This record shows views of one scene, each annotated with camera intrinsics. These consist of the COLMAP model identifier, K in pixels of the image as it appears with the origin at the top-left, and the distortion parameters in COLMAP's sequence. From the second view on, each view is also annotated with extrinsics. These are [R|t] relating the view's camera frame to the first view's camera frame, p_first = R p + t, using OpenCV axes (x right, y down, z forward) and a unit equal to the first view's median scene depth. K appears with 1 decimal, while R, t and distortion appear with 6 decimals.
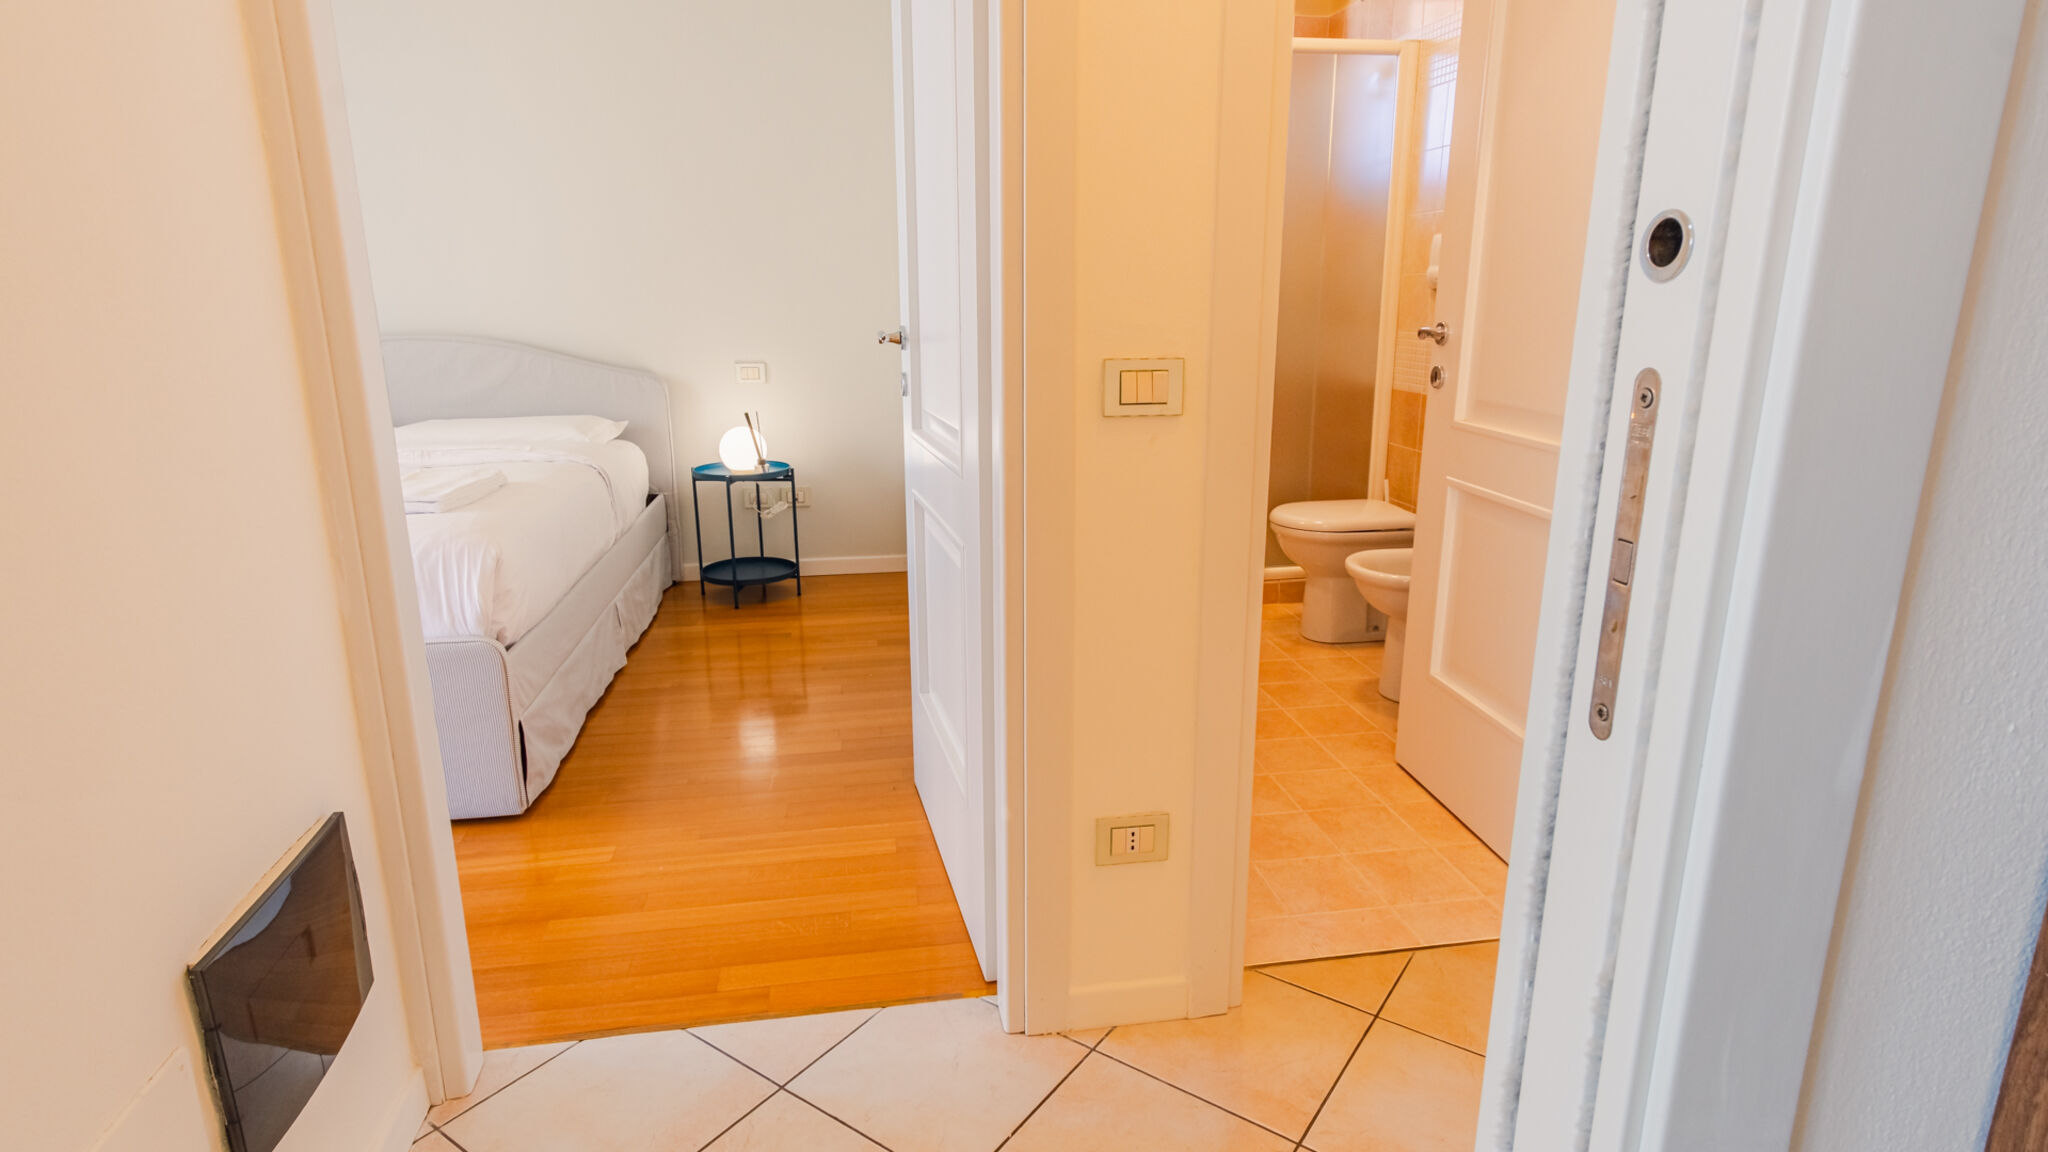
lens RADIAL K [[1078.4, 0, 1027.2], [0, 1078.4, 578.4], [0, 0, 1]] dist [-0.004449, 0.003397]
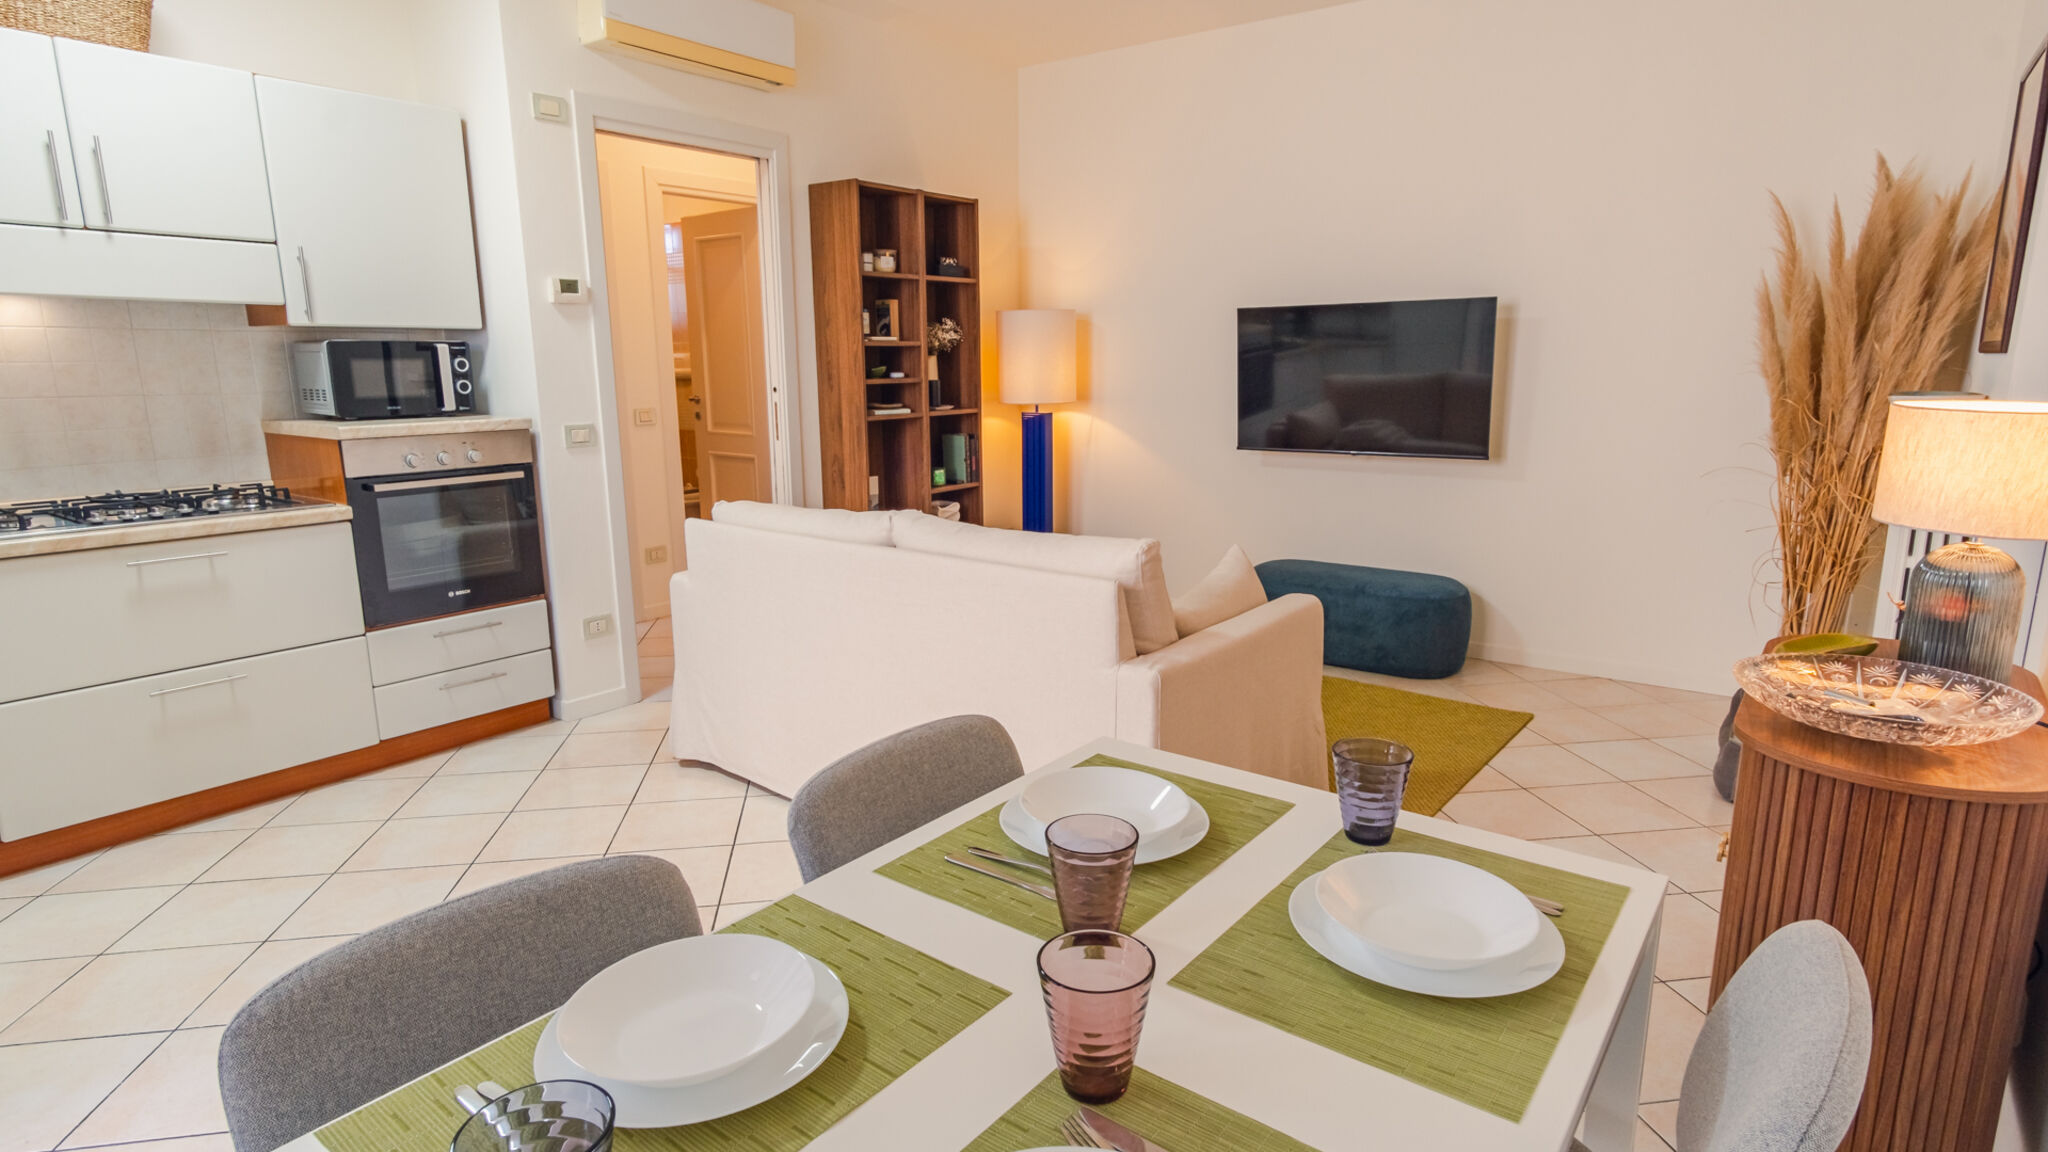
lens RADIAL K [[1078.4, 0, 1022.3], [0, 1078.4, 577.2], [0, 0, 1]] dist [-0.004449, 0.003397]
pose [[0.717848, -0.145876, 0.680745, -1.150090], [0.188560, 0.981993, 0.011592, 0.411257], [-0.670178, 0.120040, 0.732428, -1.828089]]
